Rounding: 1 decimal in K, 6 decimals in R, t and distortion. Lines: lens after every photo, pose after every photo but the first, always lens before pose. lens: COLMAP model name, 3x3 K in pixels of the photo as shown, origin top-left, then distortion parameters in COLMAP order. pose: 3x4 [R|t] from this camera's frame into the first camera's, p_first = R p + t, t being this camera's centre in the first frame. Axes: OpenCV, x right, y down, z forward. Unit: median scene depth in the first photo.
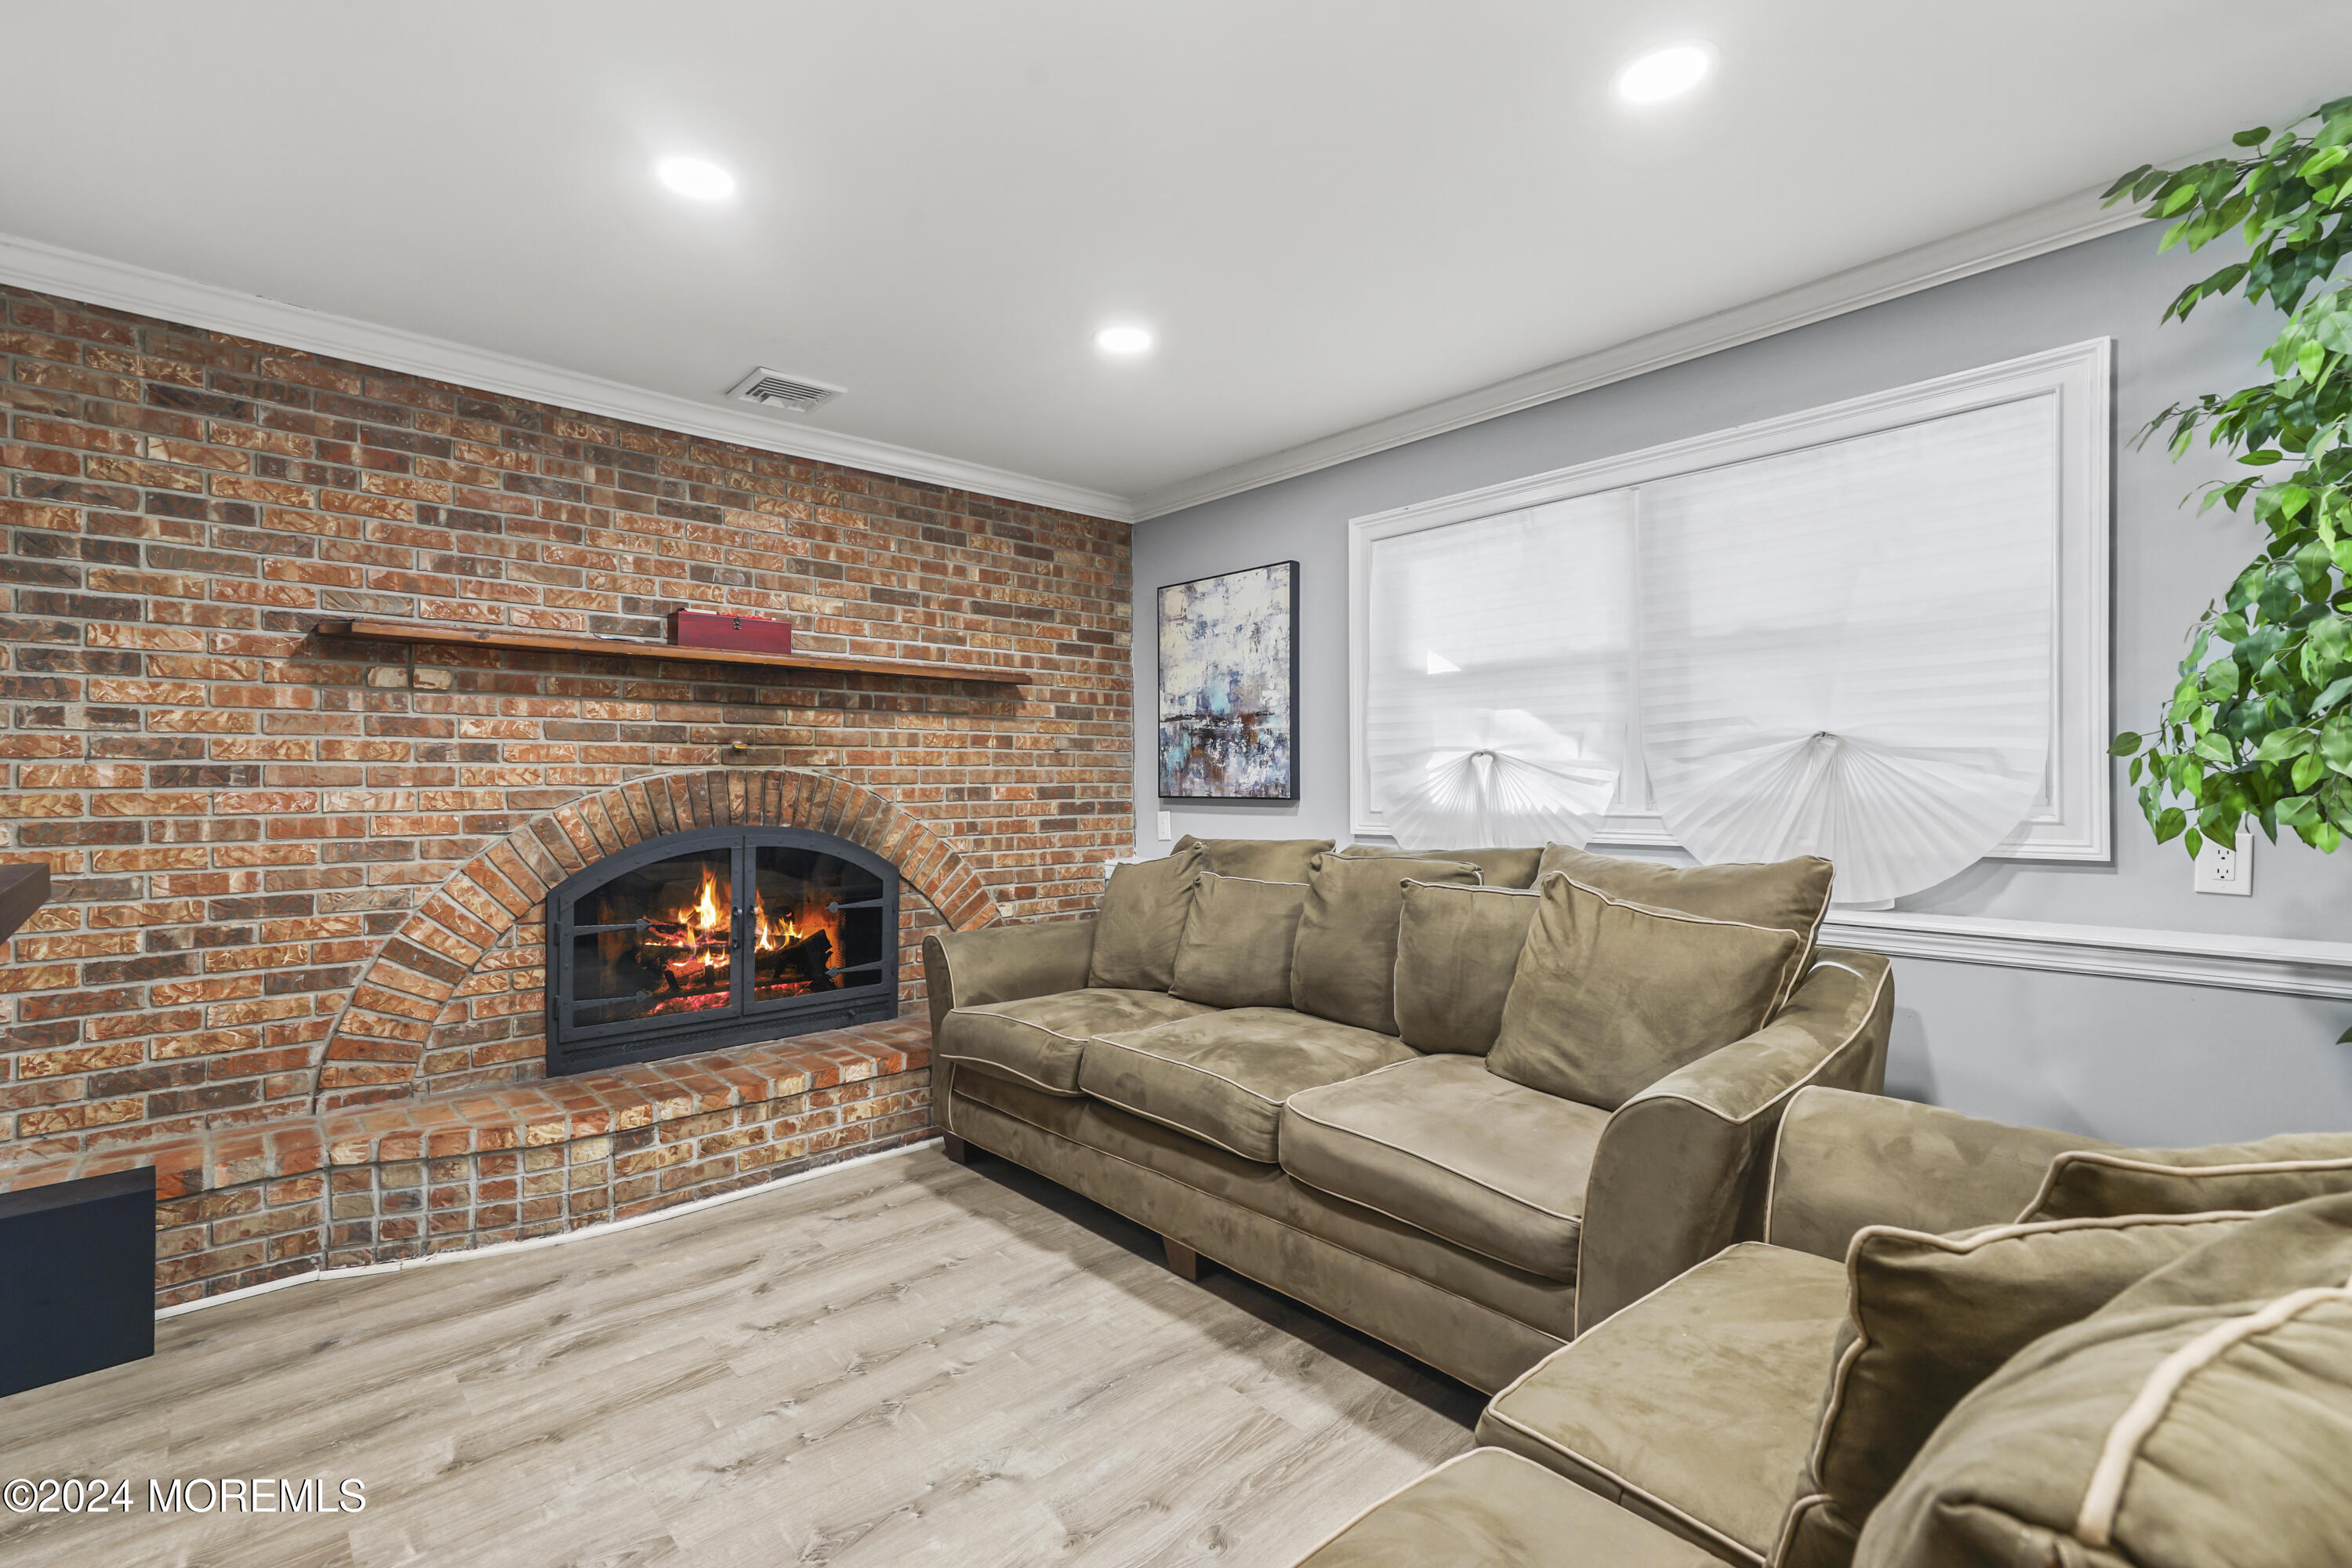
lens RADIAL K [[1058.0, 0, 1159.6], [0, 1058.0, 781.3], [0, 0, 1]] dist [0.012924, 0.002342]
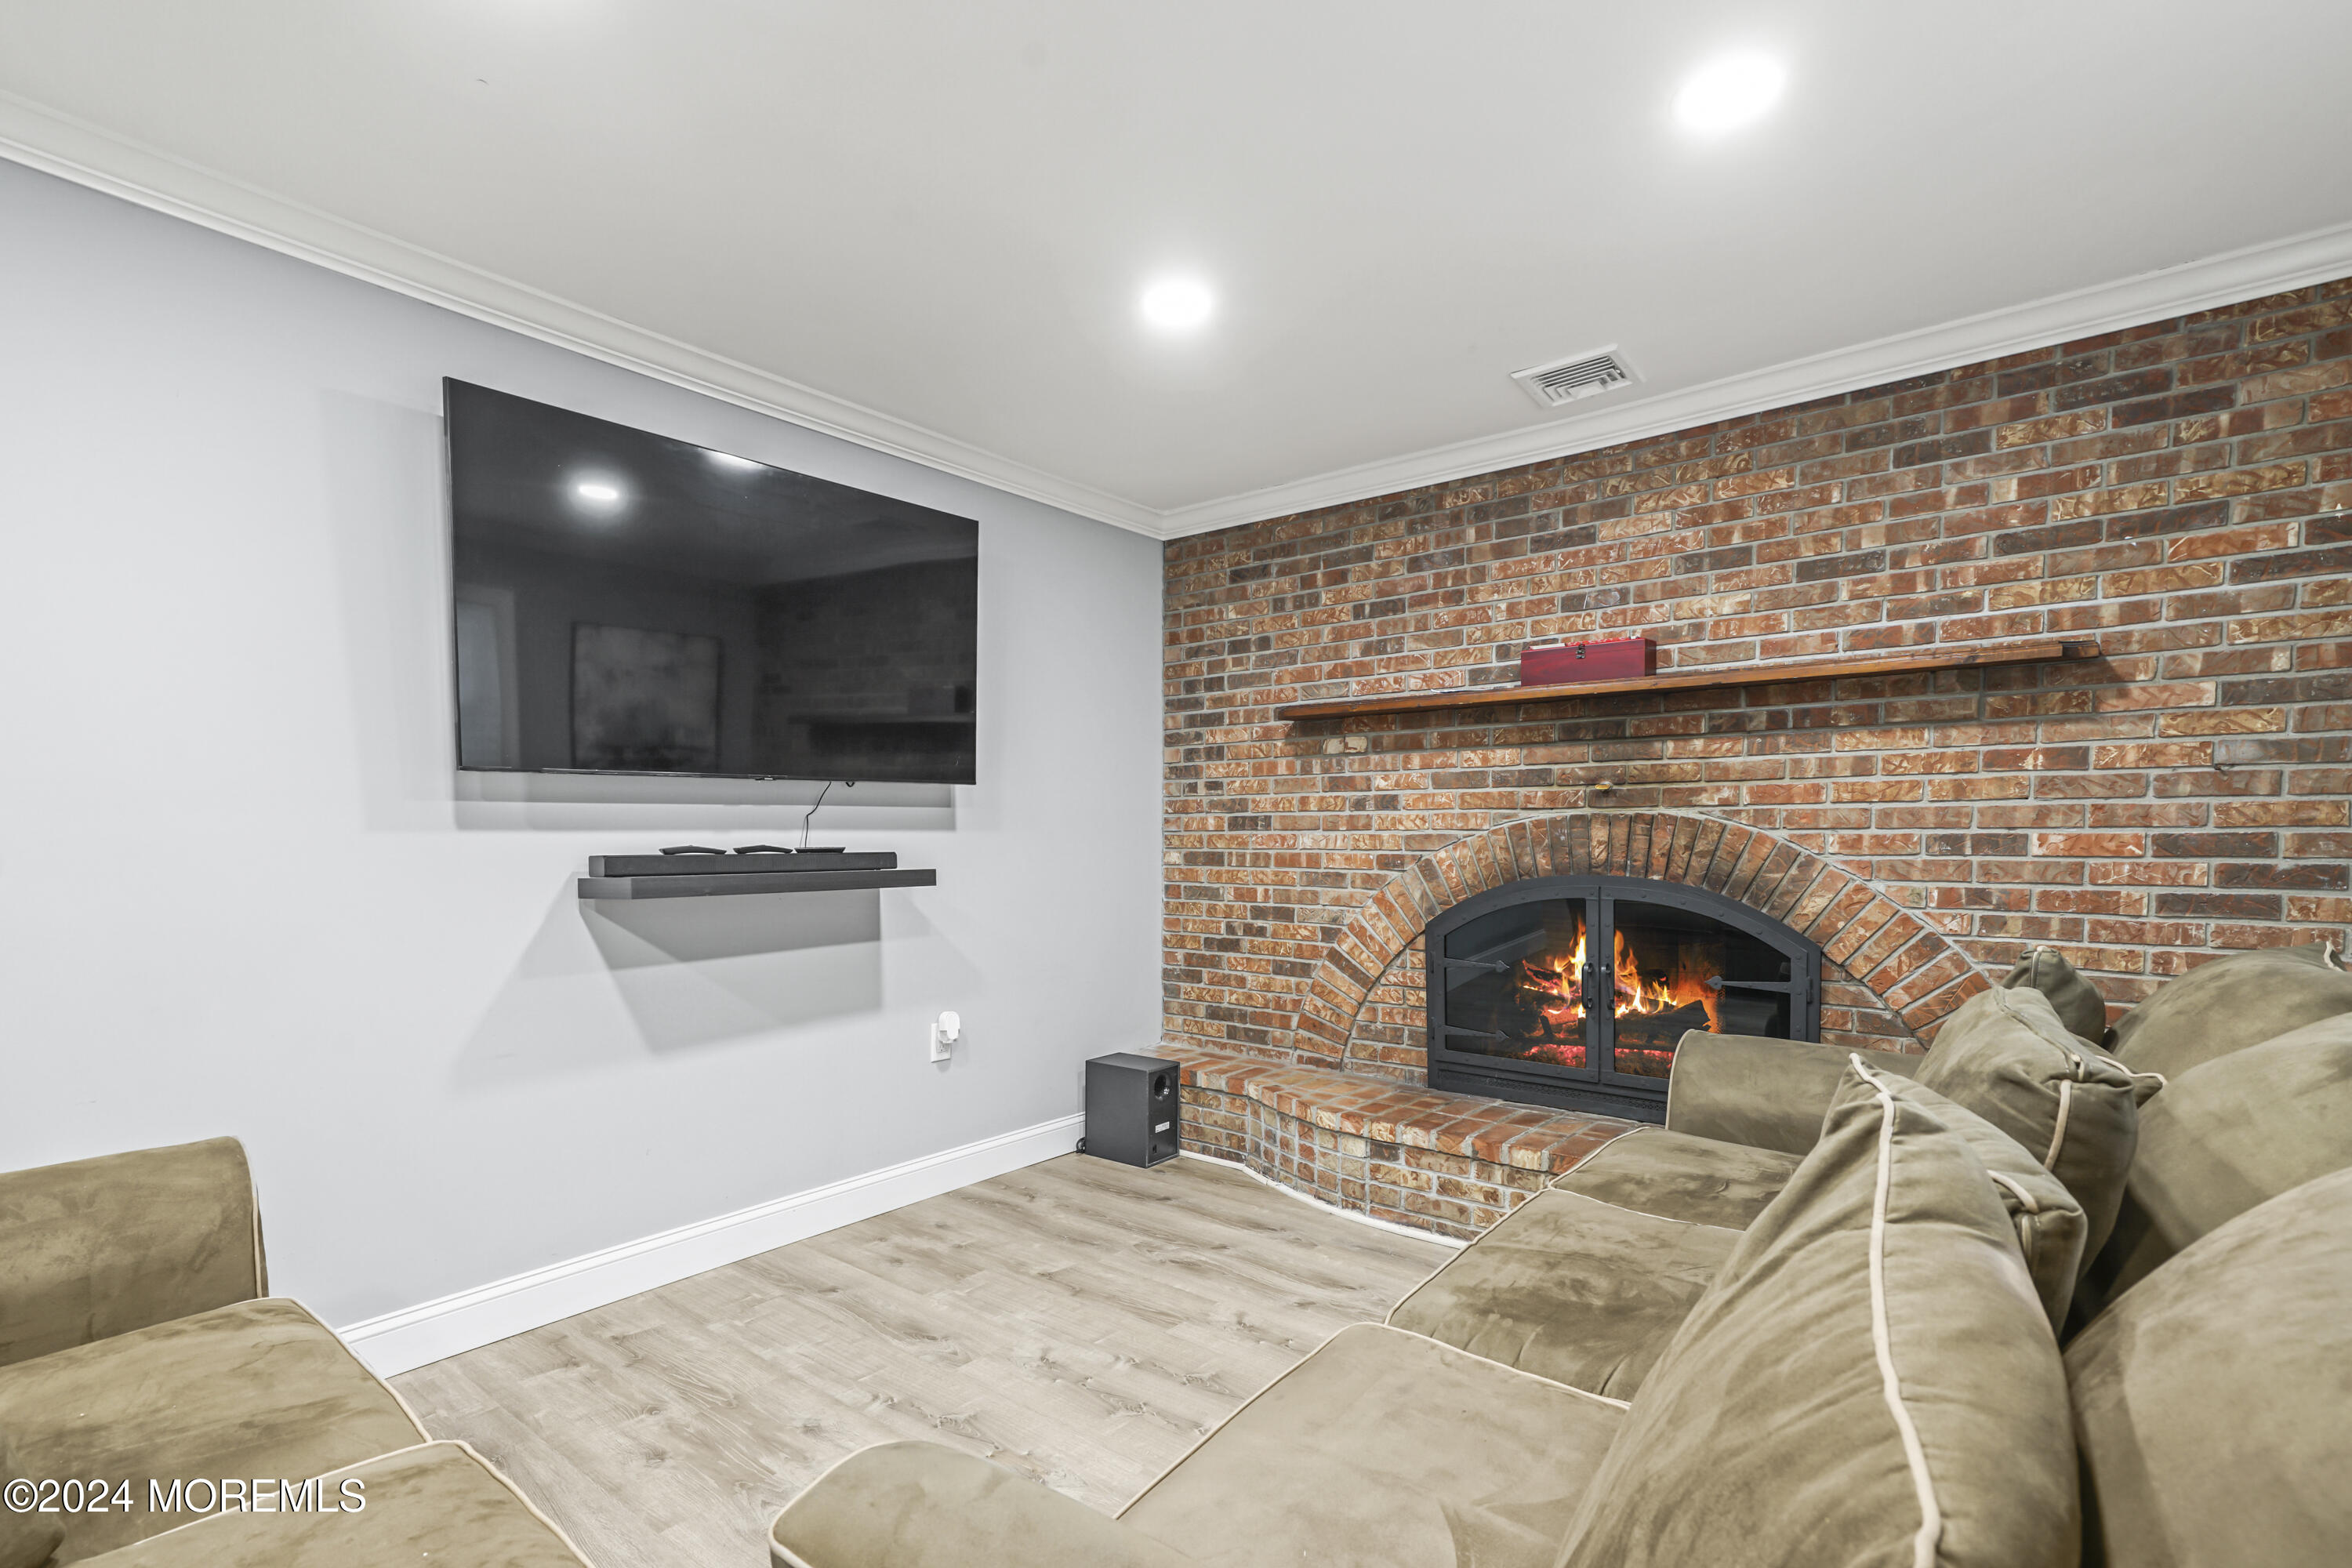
lens RADIAL K [[1058.0, 0, 1125.9], [0, 1058.0, 877.1], [0, 0, 1]] dist [0.012924, 0.002342]
pose [[0.166931, 0.046893, -0.984853, 0.464691], [0.002163, 0.998849, 0.047926, -0.000623], [0.985966, -0.010130, 0.166637, 0.486684]]
